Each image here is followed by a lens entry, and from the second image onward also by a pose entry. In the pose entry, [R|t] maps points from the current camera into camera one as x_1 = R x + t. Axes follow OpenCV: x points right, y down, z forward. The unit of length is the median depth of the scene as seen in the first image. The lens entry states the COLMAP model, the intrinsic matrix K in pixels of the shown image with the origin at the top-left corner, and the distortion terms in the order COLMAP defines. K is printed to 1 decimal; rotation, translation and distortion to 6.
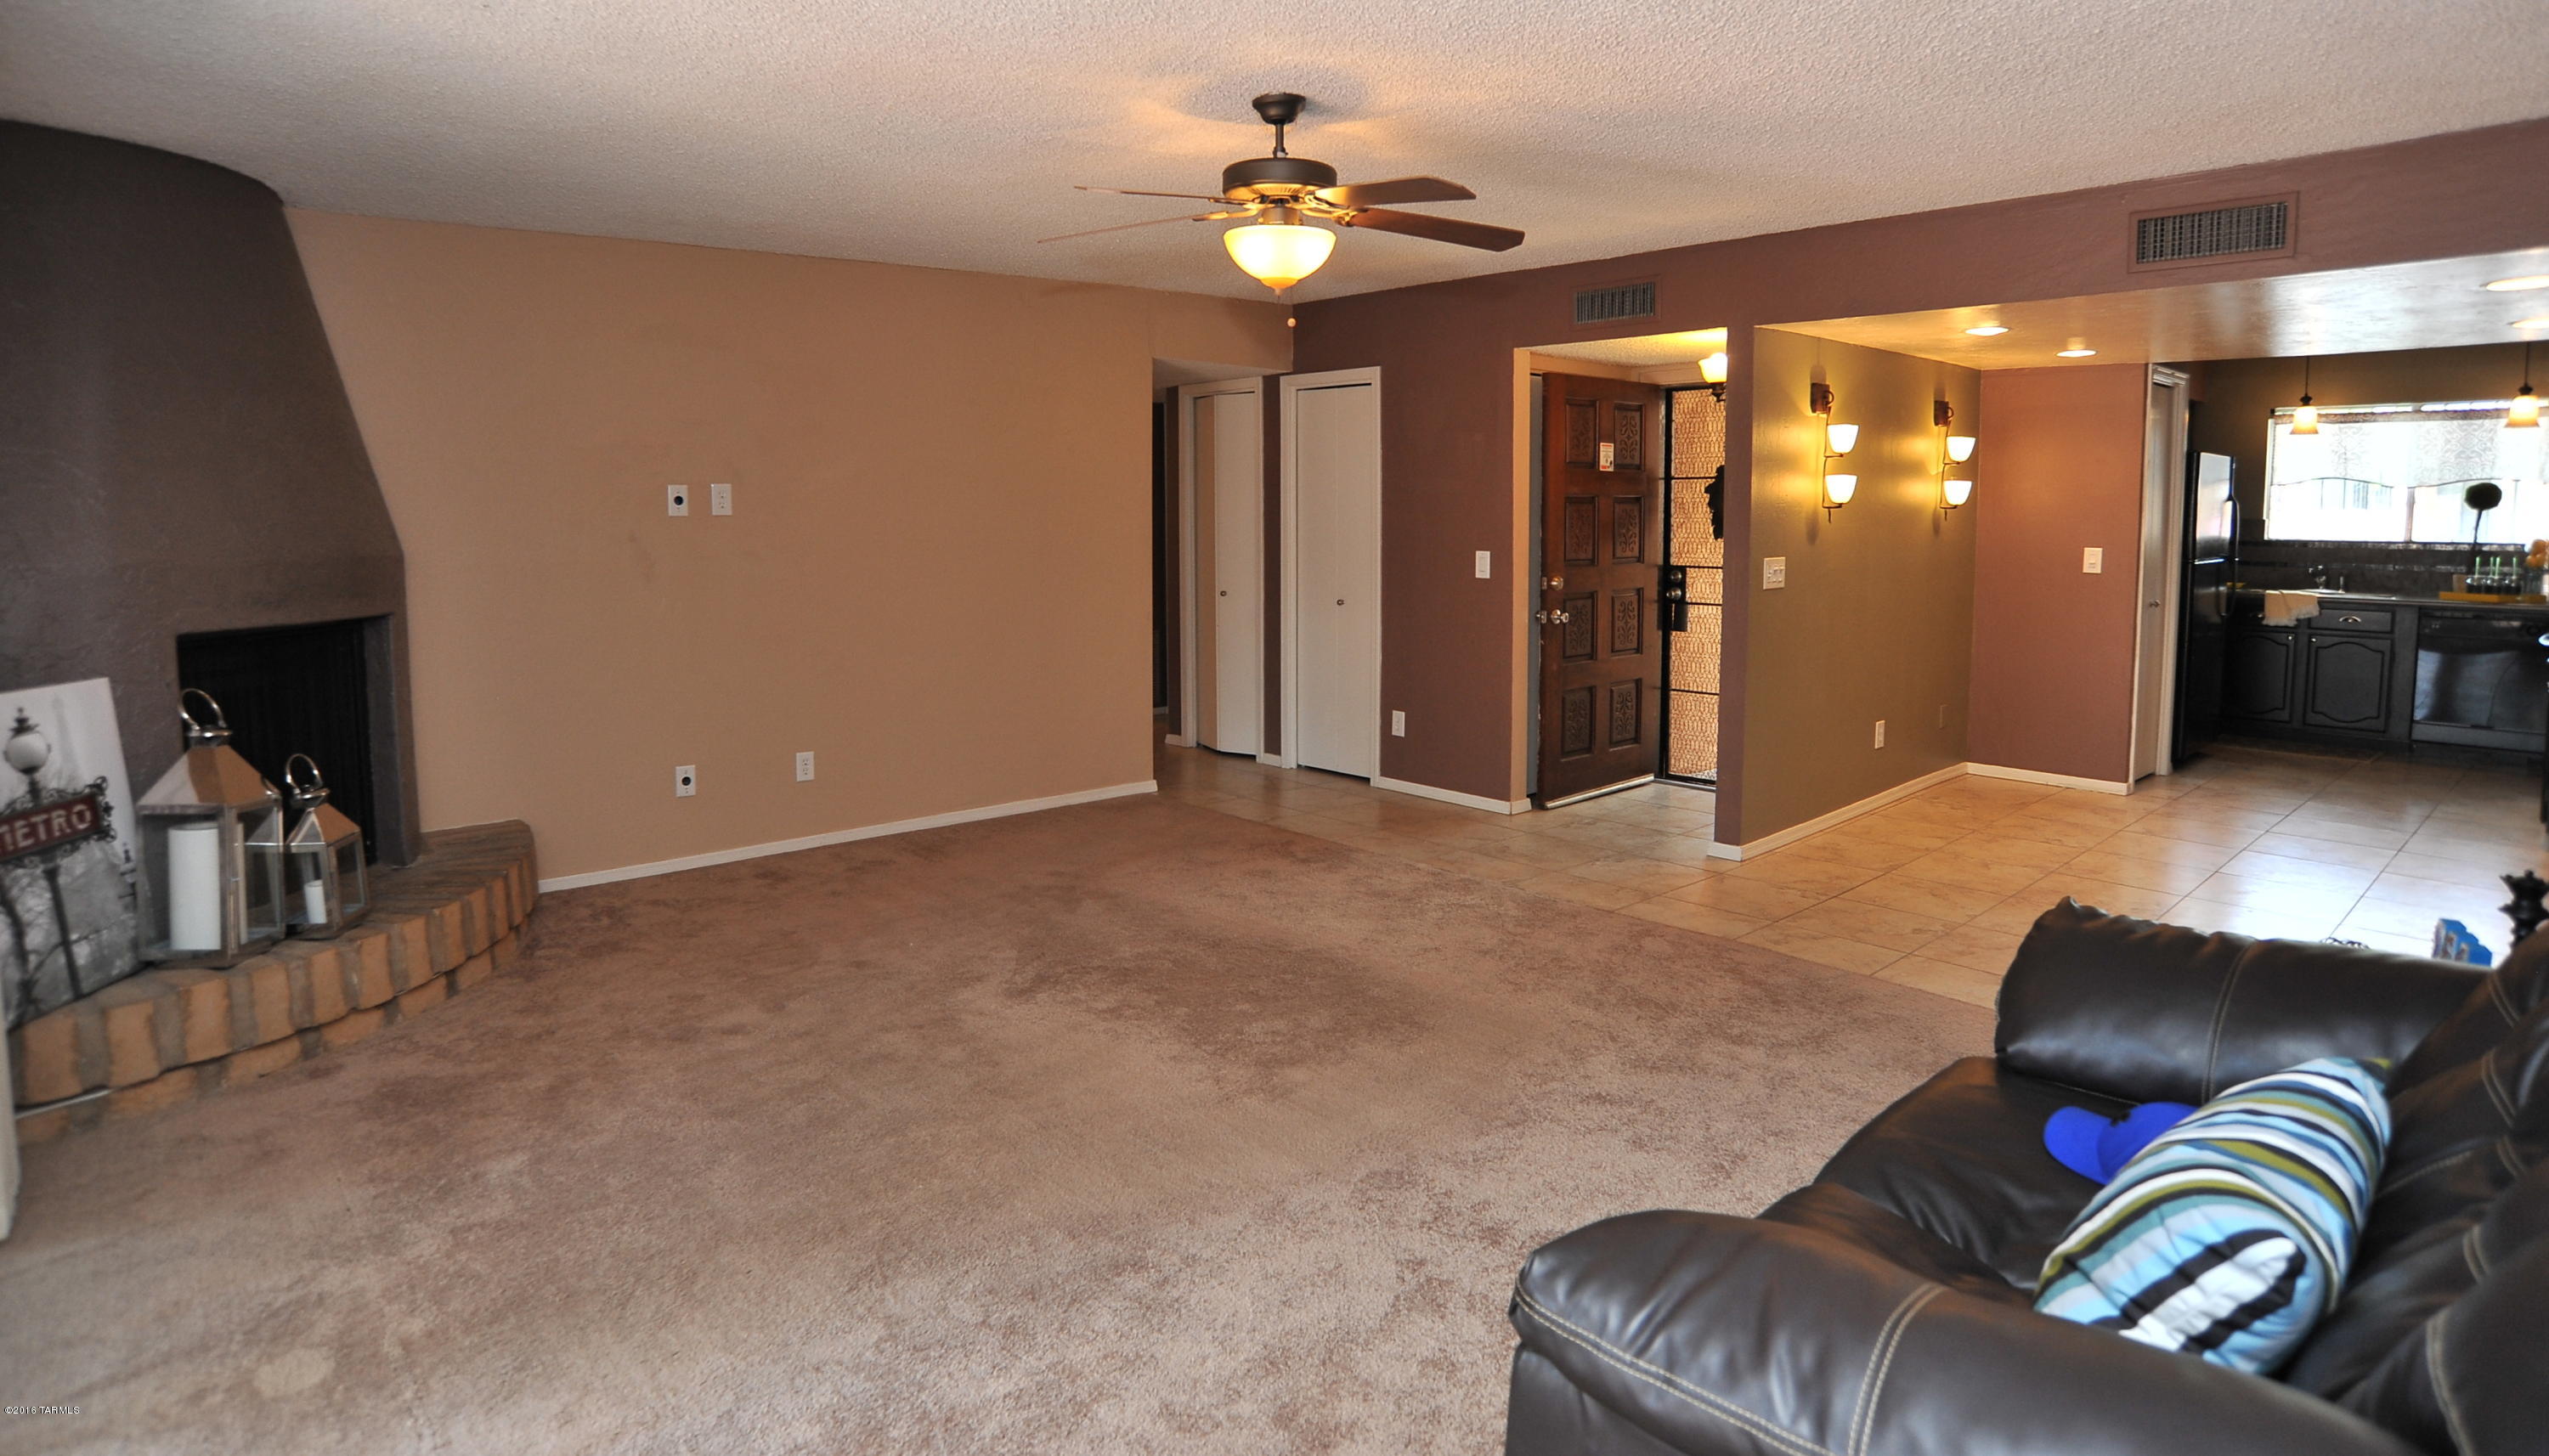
lens RADIAL K [[1342.6, 0, 1228.6], [0, 1342.6, 619.6], [0, 0, 1]] dist [-0.046979, 0.013866]
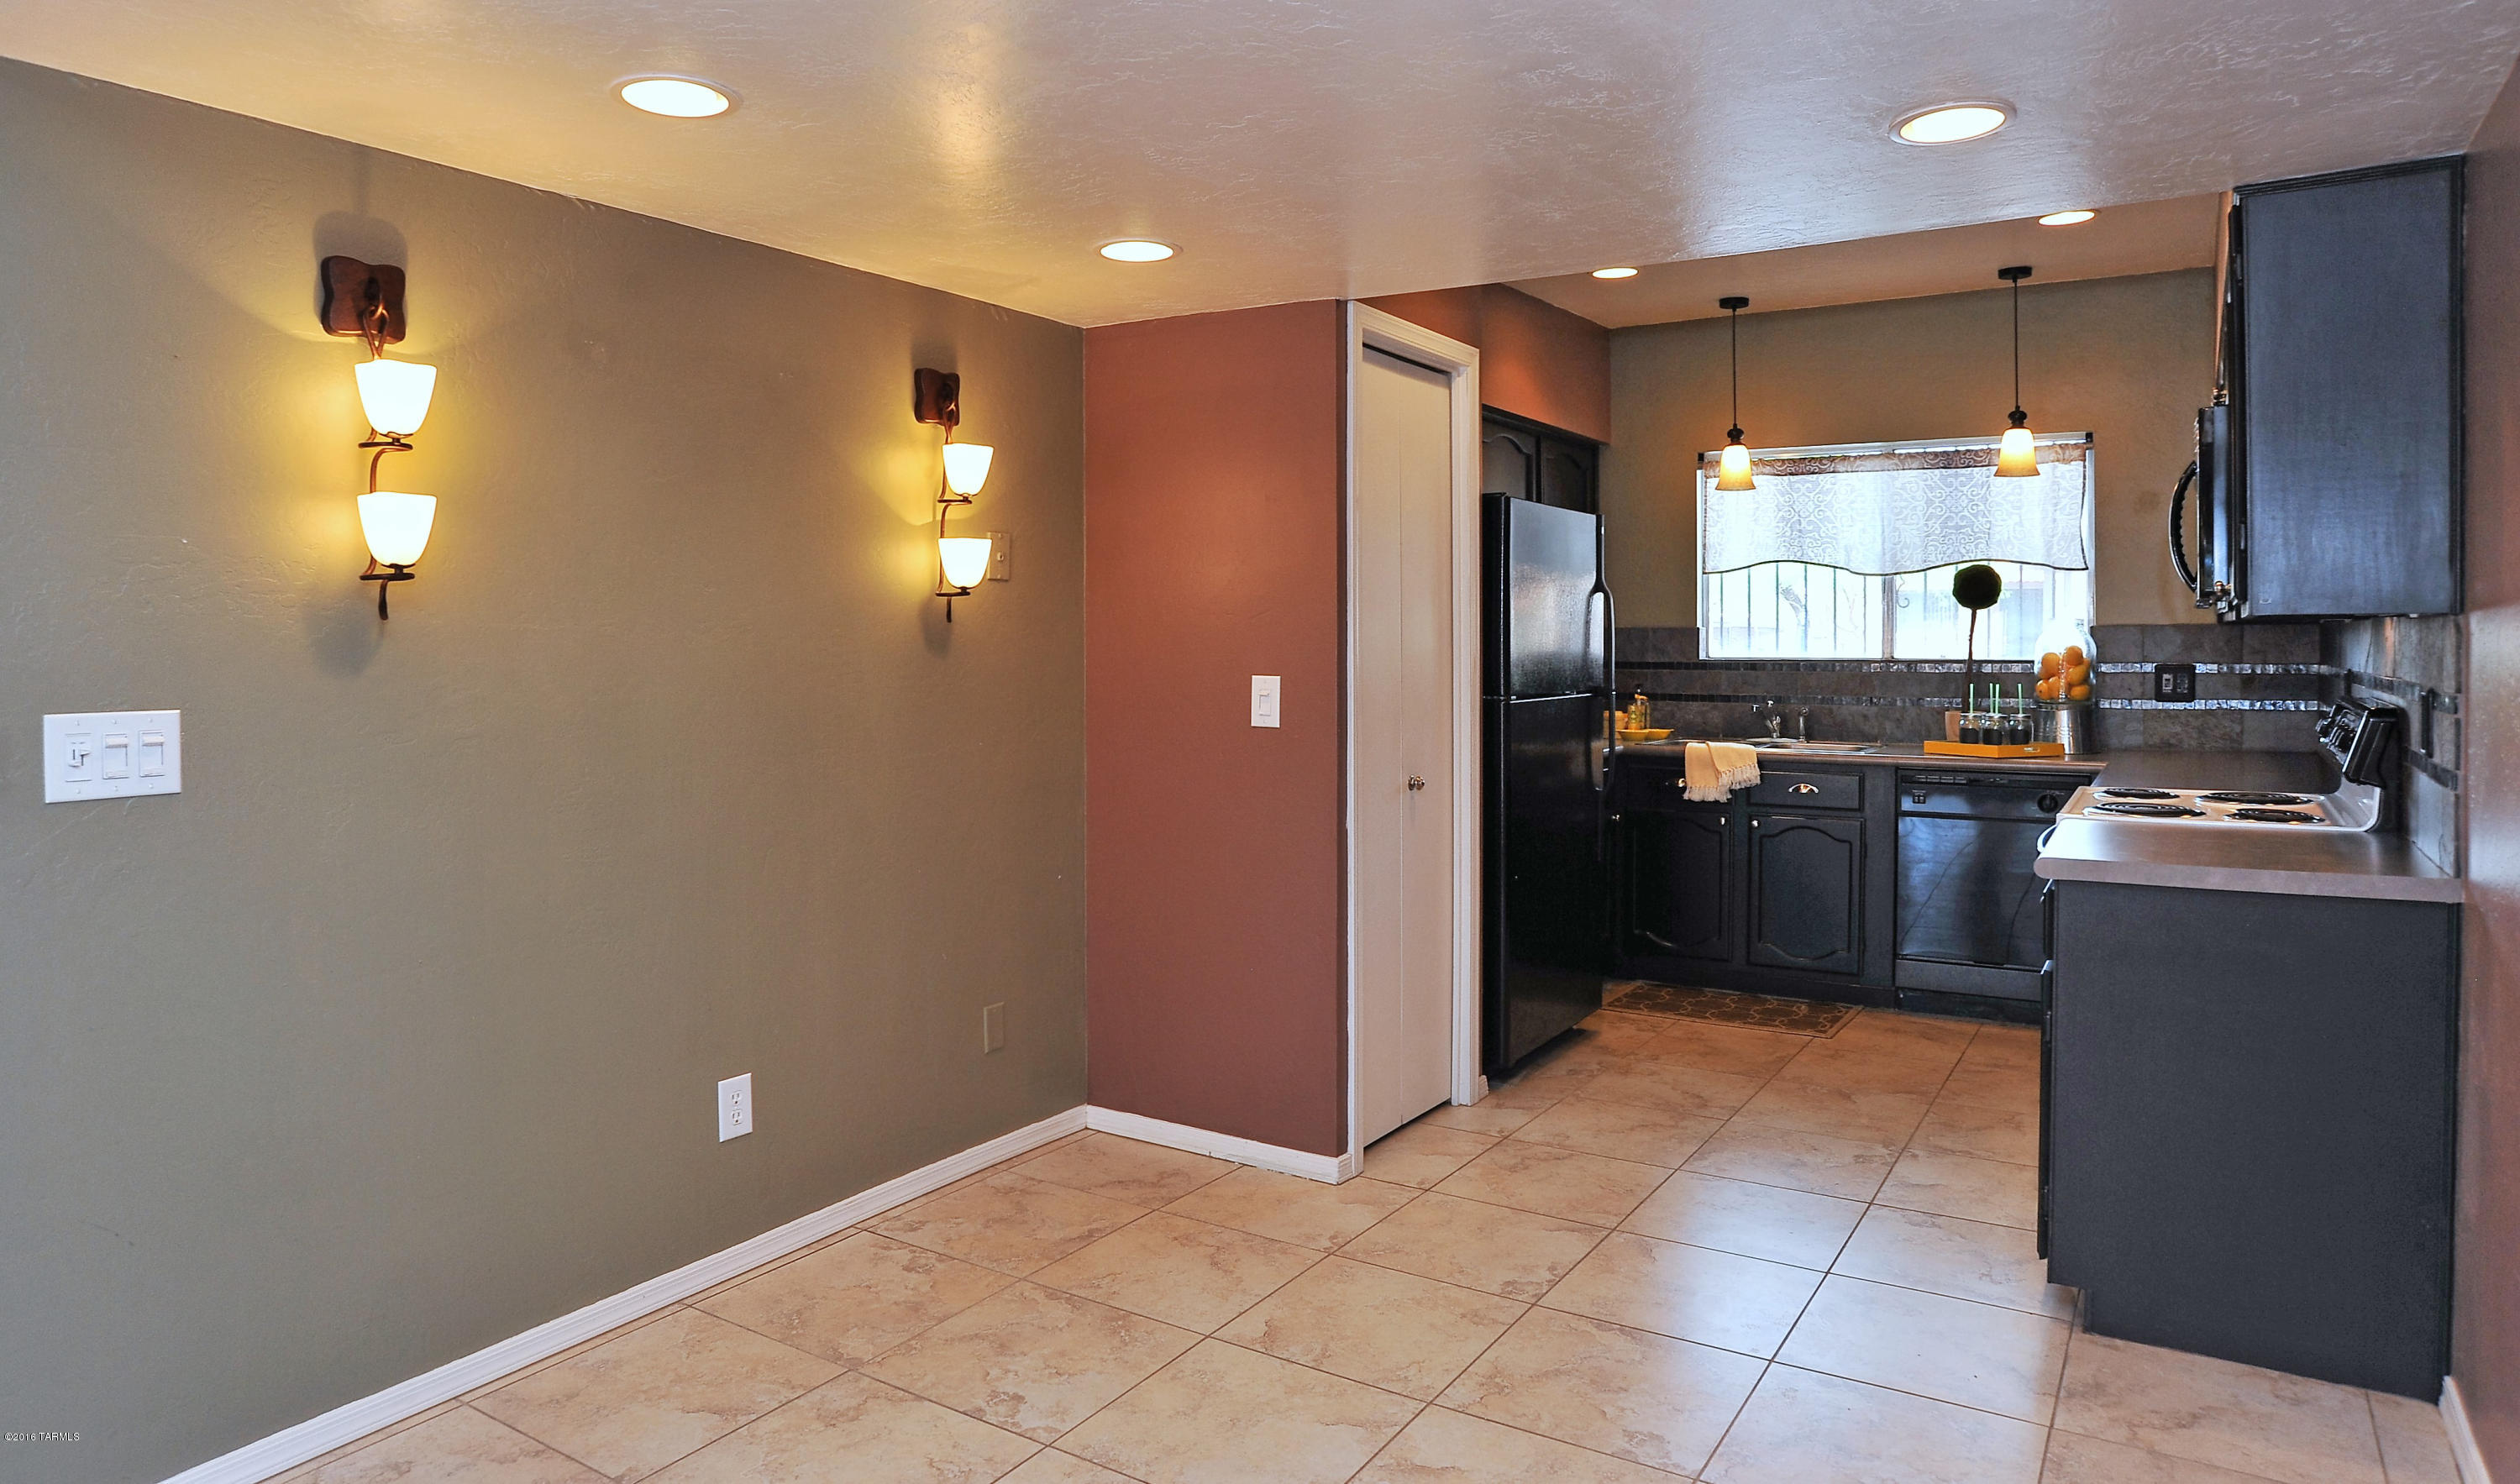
lens RADIAL K [[1527.7, 0, 1264.8], [0, 1527.7, 655.6], [0, 0, 1]] dist [-0.069616, 0.007613]
pose [[0.964969, -0.006506, 0.262283, 0.453511], [0.026252, 0.997070, -0.071853, -0.018714], [-0.261047, 0.076221, 0.962312, 0.402638]]
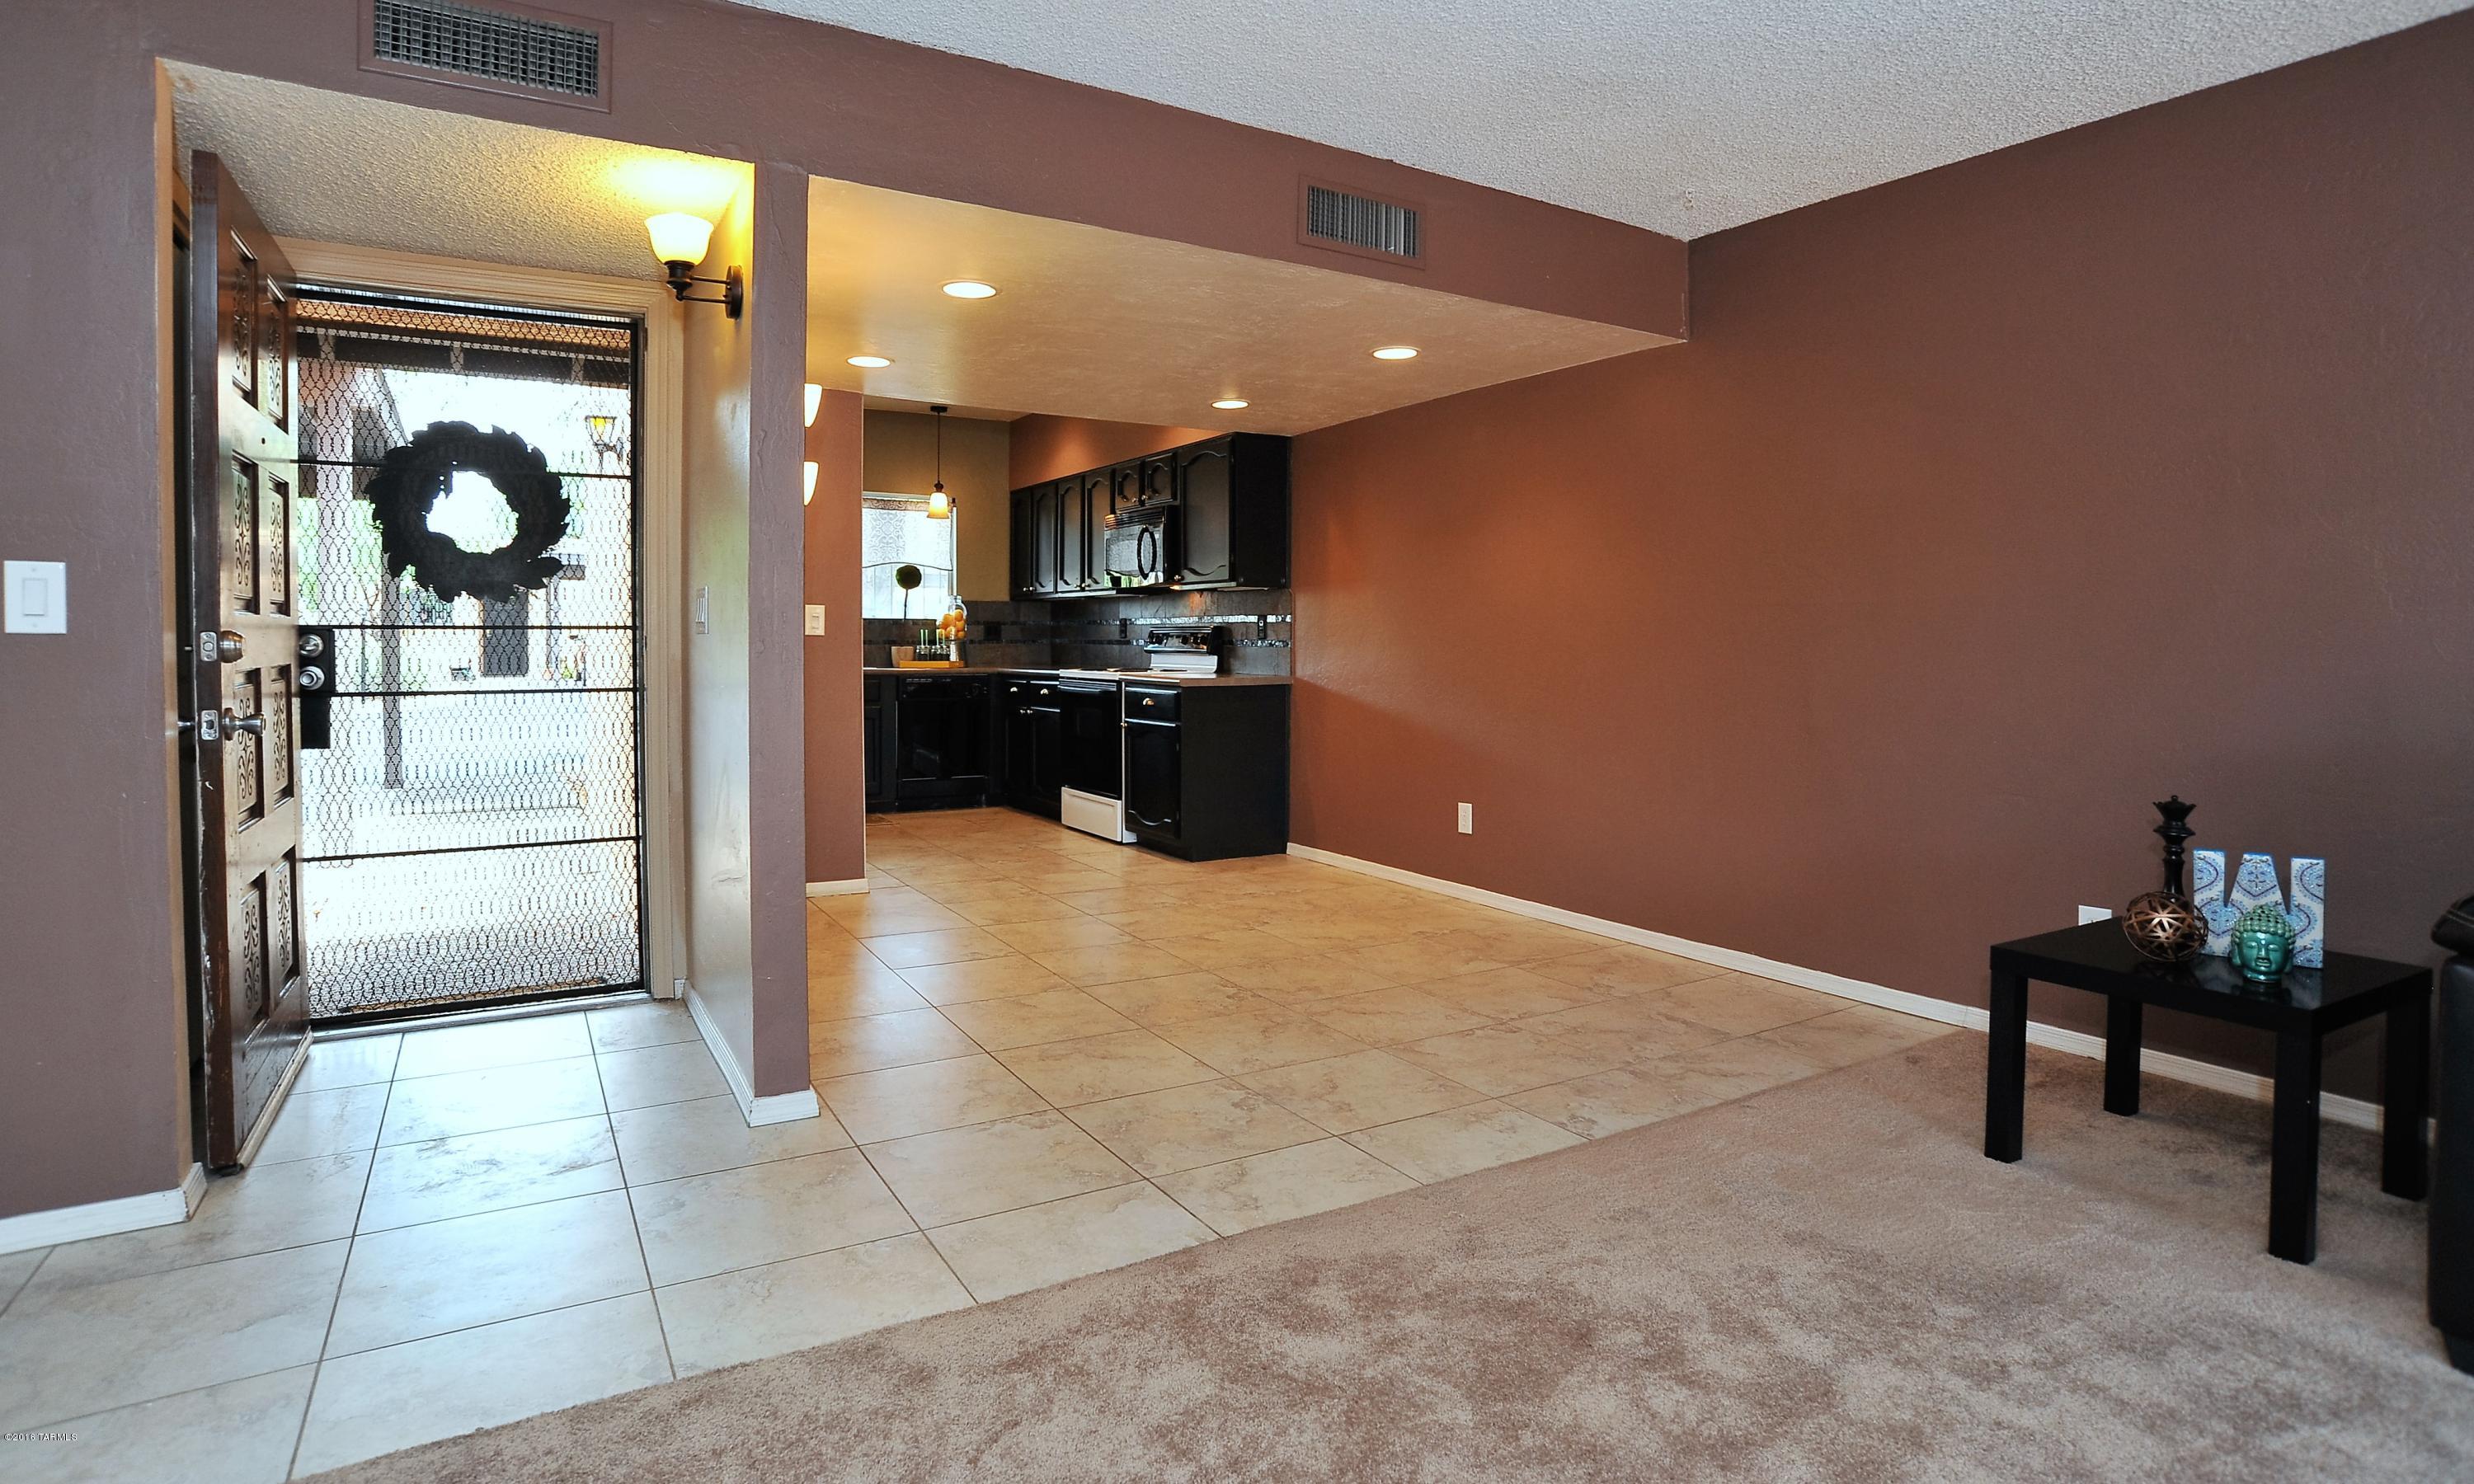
lens RADIAL K [[1273.4, 0, 1254.0], [0, 1273.4, 681.3], [0, 0, 1]] dist [-0.057067, 0.012053]
pose [[0.173713, -0.029938, 0.984341, -0.079439], [0.079582, 0.996696, 0.016270, 0.002535], [-0.981575, 0.075510, 0.175522, 0.526744]]
